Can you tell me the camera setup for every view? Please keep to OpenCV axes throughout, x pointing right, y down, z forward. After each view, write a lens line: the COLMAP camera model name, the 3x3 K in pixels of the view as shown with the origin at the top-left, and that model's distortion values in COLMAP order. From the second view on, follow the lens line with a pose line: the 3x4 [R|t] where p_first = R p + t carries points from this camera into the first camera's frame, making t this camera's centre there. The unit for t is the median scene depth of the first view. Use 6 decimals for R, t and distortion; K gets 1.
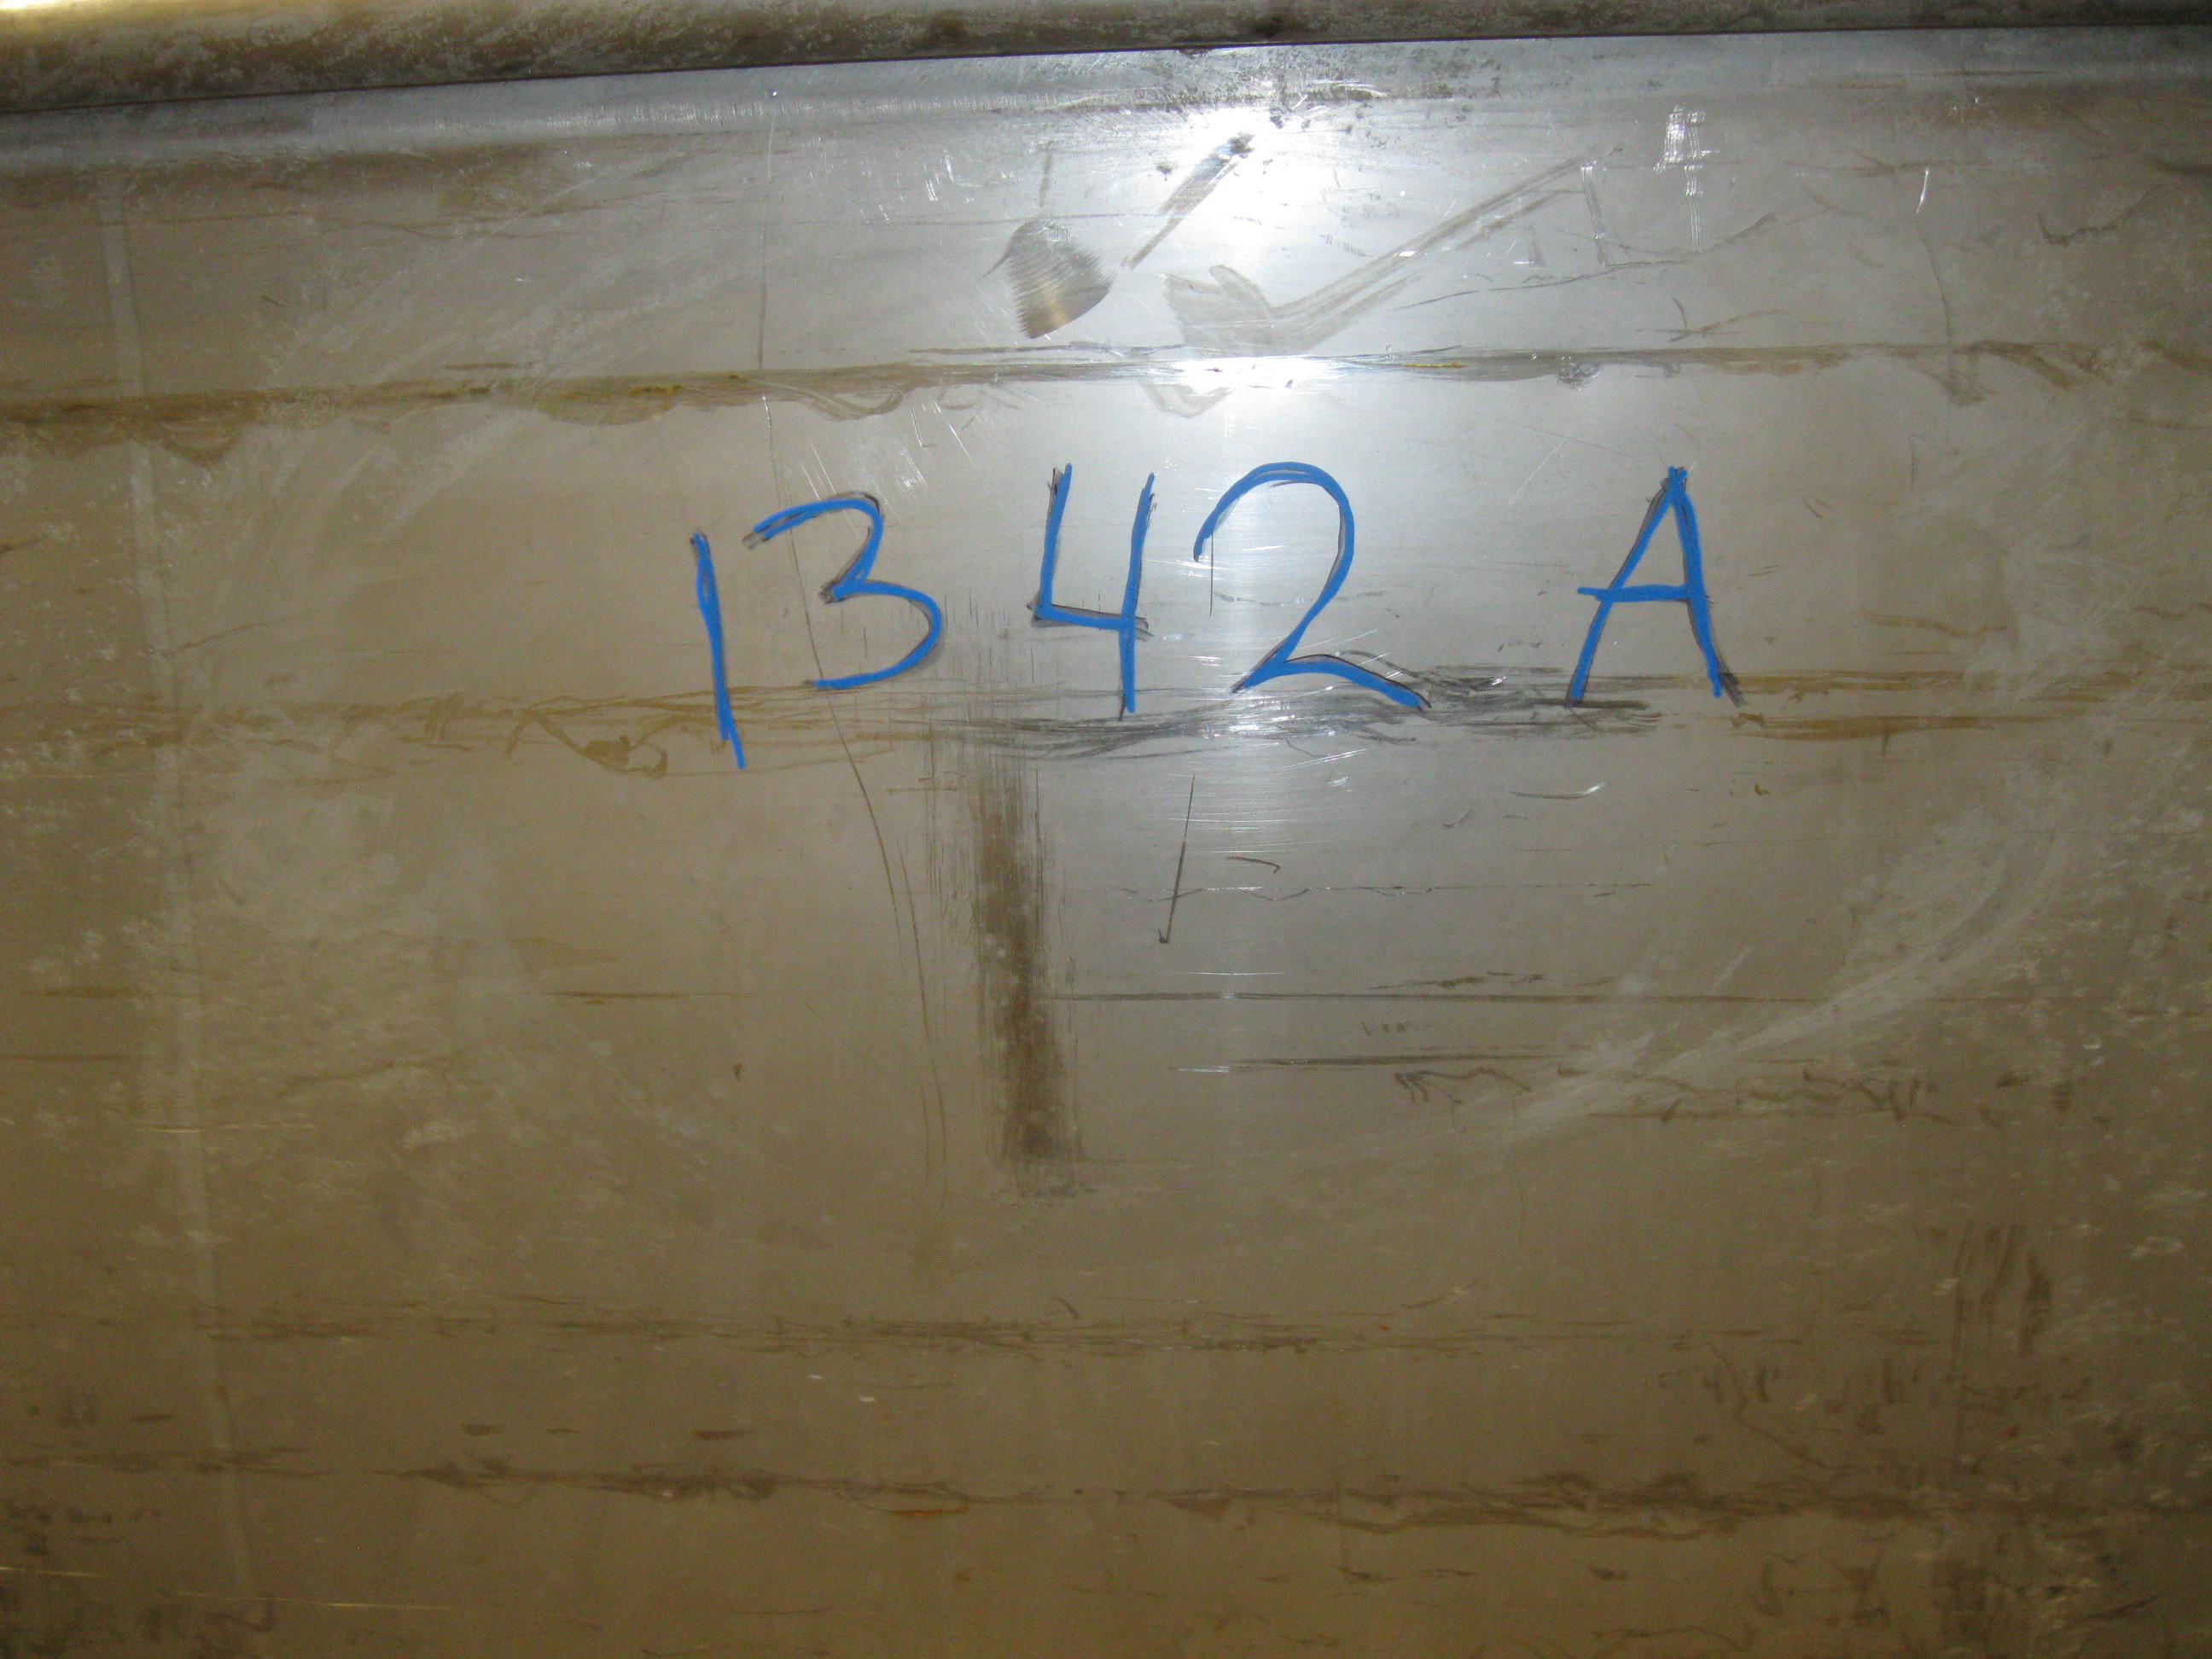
lens RADIAL K [[2395.7, 0, 1064.1], [0, 2395.7, 896.2], [0, 0, 1]] dist [-0.128832, 0.000000]
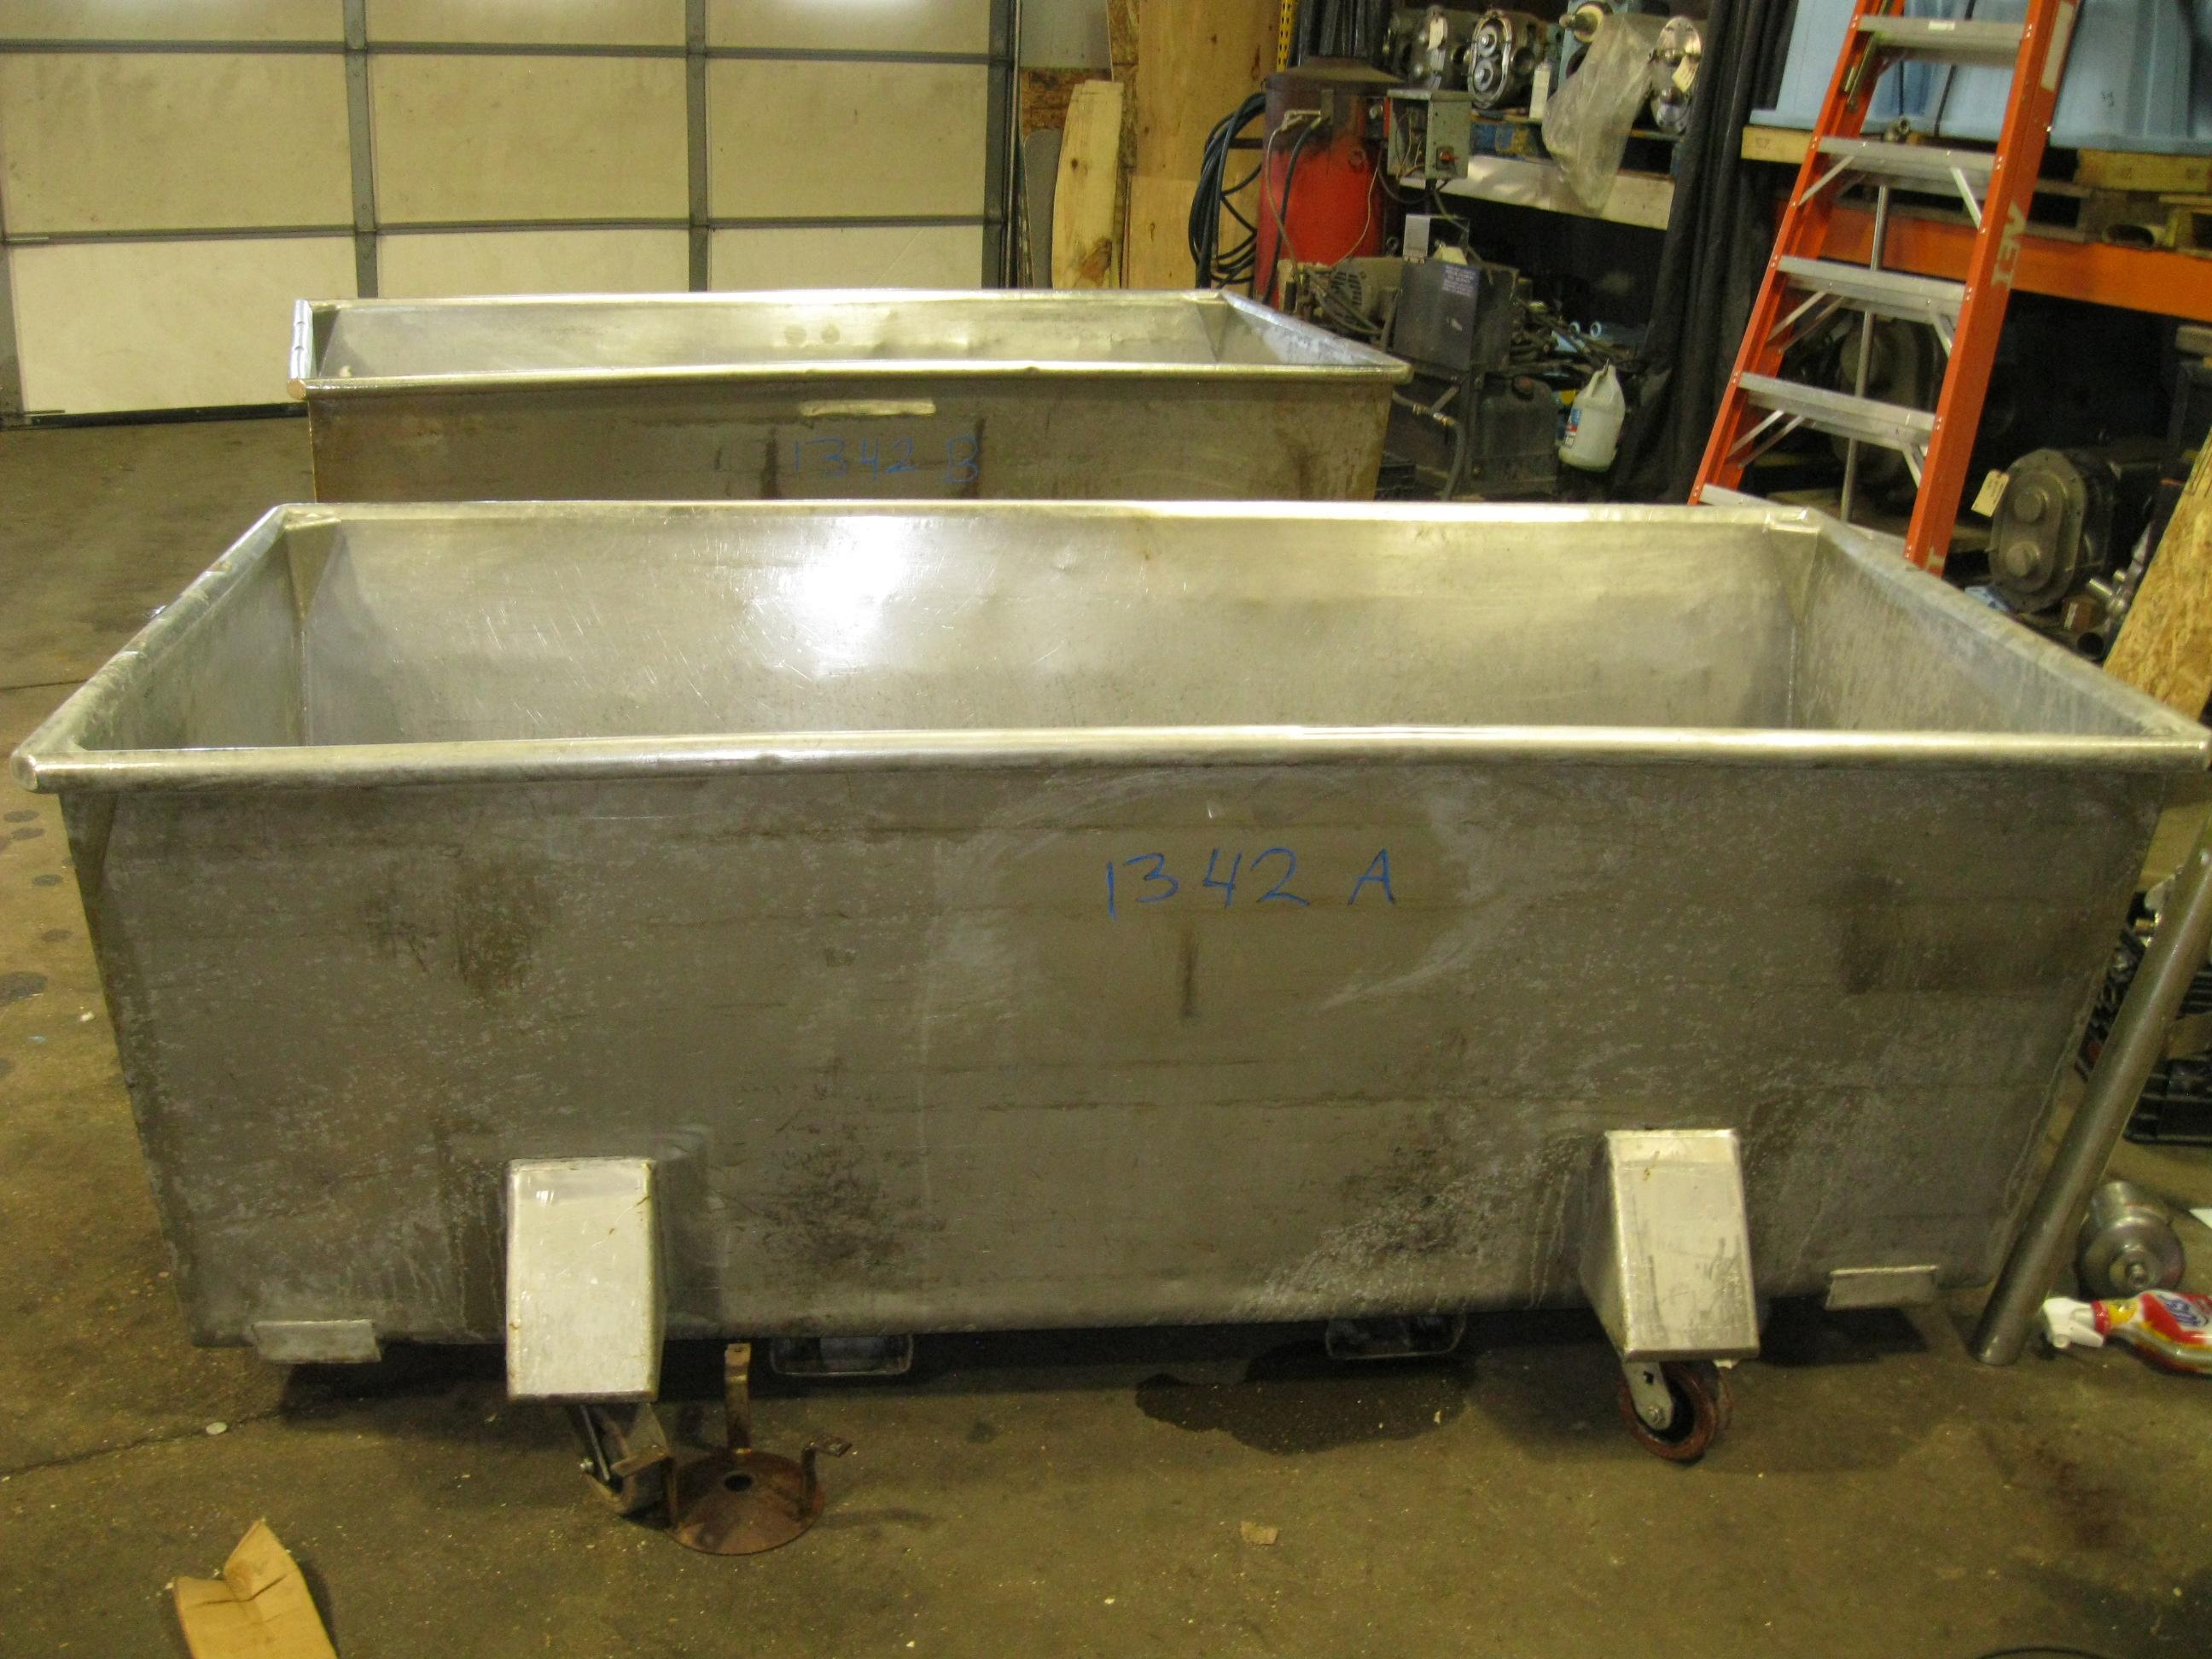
lens RADIAL K [[2395.7, 0, 1103.7], [0, 2395.7, 825.1], [0, 0, 1]] dist [-0.128832, 0.000000]
pose [[0.974028, -0.037089, 0.223367, -0.907793], [-0.031854, 0.954237, 0.297351, -1.200128], [-0.224174, -0.296743, 0.928272, -2.133595]]
